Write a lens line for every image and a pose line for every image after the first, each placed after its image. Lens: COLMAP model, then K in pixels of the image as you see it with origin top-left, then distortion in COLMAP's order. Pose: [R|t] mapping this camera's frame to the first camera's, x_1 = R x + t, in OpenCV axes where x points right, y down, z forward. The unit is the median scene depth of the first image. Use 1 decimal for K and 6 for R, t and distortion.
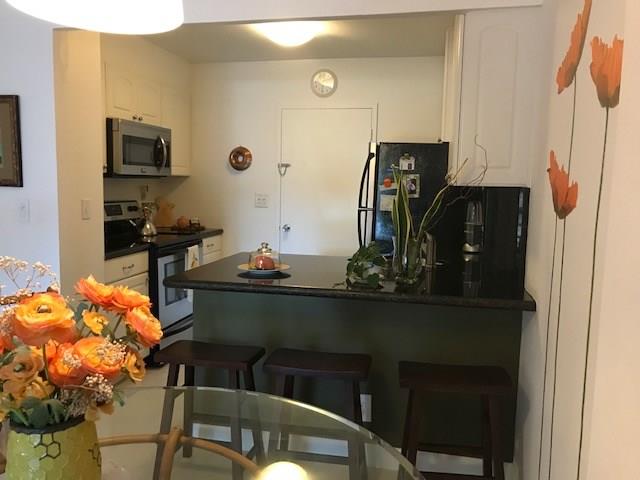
lens RADIAL K [[533.0, 0, 320.0], [0, 533.0, 240.0], [0, 0, 1]] dist [0.016576, -0.009944]
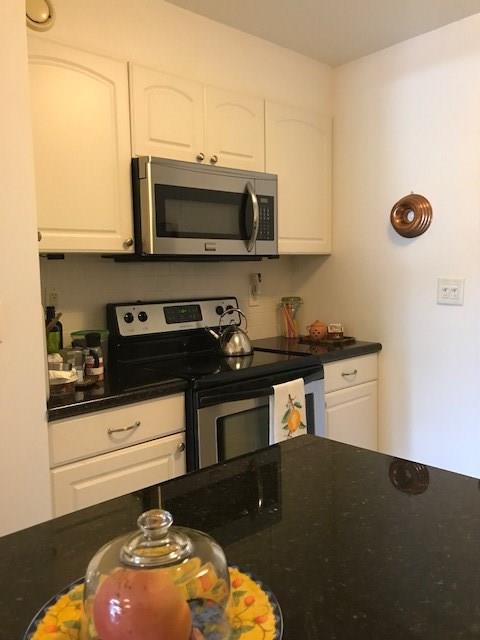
lens RADIAL K [[533.0, 0, 240.0], [0, 533.0, 320.0], [0, 0, 1]] dist [0.016576, -0.009944]
pose [[0.814113, 0.009930, -0.580622, 0.030392], [-0.019001, 0.999774, -0.009544, -0.042767], [0.580396, 0.018802, 0.814117, 0.516143]]
